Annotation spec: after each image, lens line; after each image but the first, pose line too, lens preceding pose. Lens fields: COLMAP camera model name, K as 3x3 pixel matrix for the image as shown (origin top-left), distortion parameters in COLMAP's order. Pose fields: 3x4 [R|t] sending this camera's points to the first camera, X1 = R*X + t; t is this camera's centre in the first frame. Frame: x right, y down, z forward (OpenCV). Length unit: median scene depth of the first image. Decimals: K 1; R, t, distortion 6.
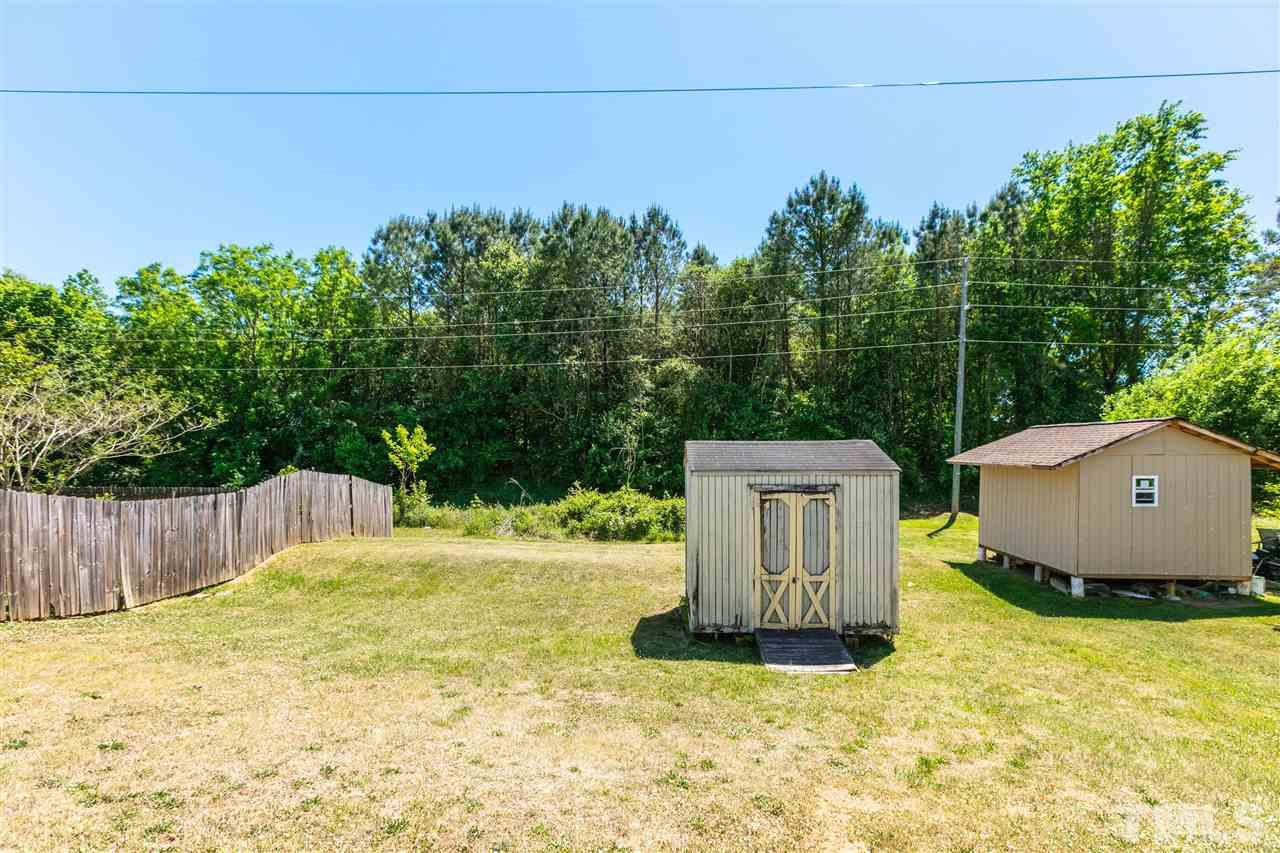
lens RADIAL K [[600.8, 0, 642.3], [0, 600.8, 450.4], [0, 0, 1]] dist [0.002049, -0.000102]
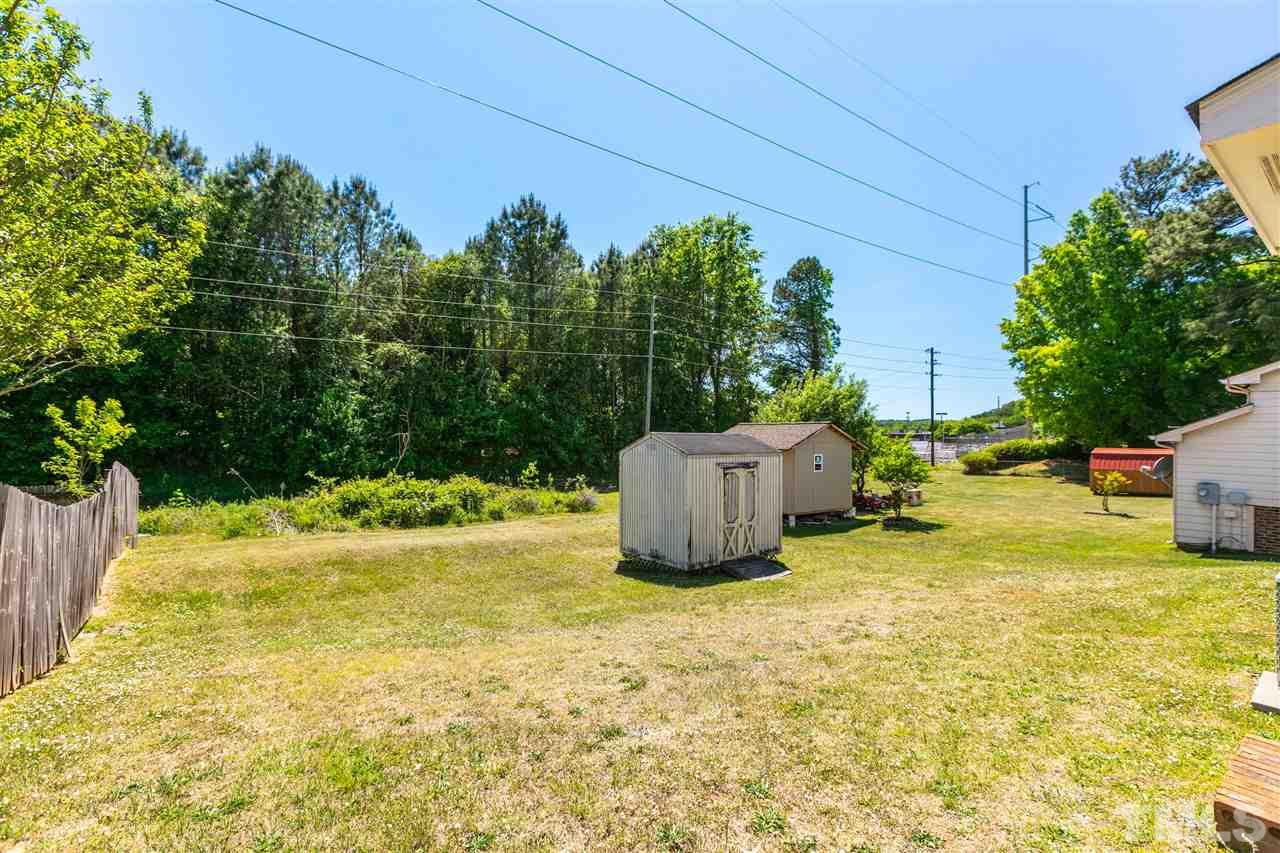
lens RADIAL K [[571.6, 0, 660.4], [0, 571.6, 433.6], [0, 0, 1]] dist [0.000678, 0.000031]
pose [[0.762175, 0.011664, 0.647266, -0.492279], [-0.009140, 0.999932, -0.007256, -0.002230], [-0.647307, -0.000386, 0.762229, 0.019448]]
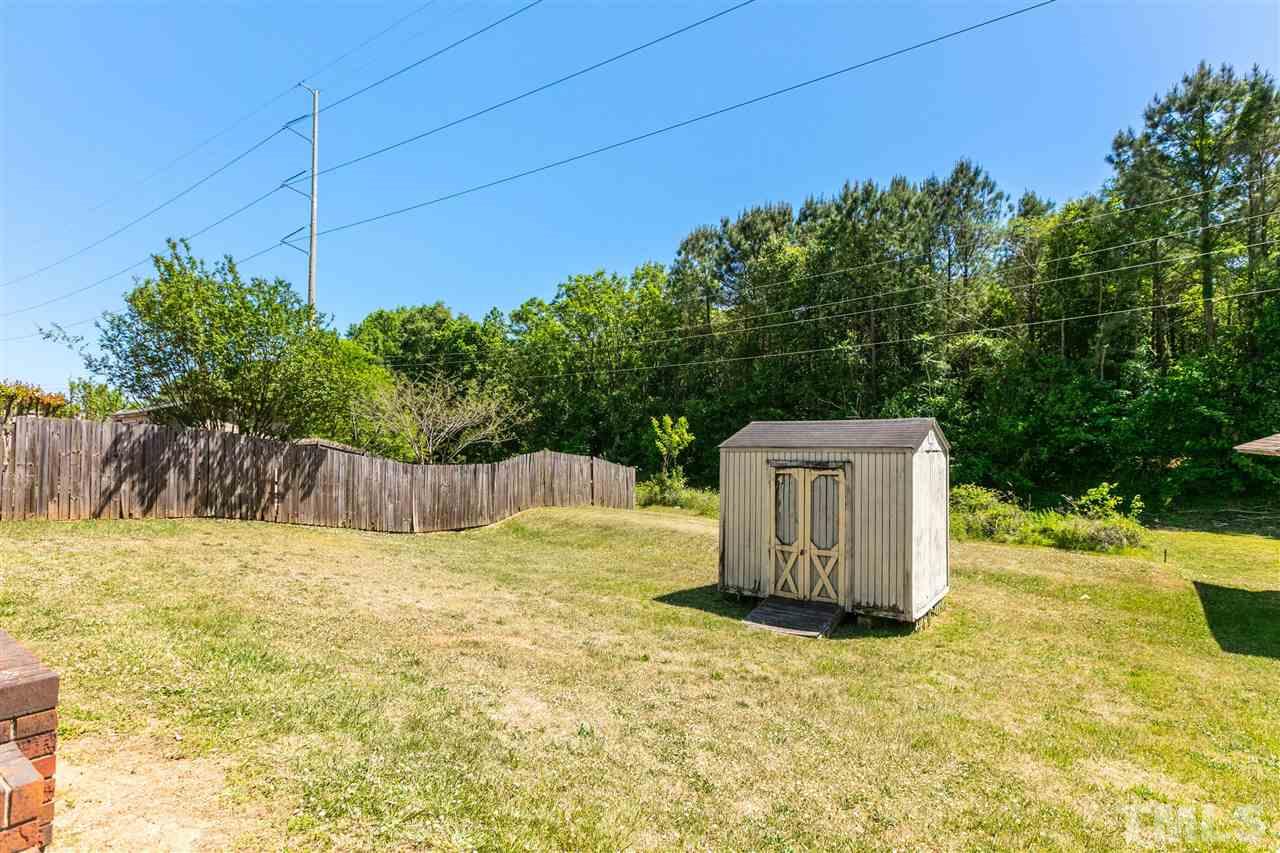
lens RADIAL K [[641.8, 0, 640.0], [0, 641.8, 426.5], [0, 0, 1]] dist [0.000603, 0.000319]
pose [[0.829986, -0.010709, -0.557682, 0.377483], [-0.005928, 0.999590, -0.028018, 0.018095], [0.557753, 0.026560, 0.829582, -0.050030]]
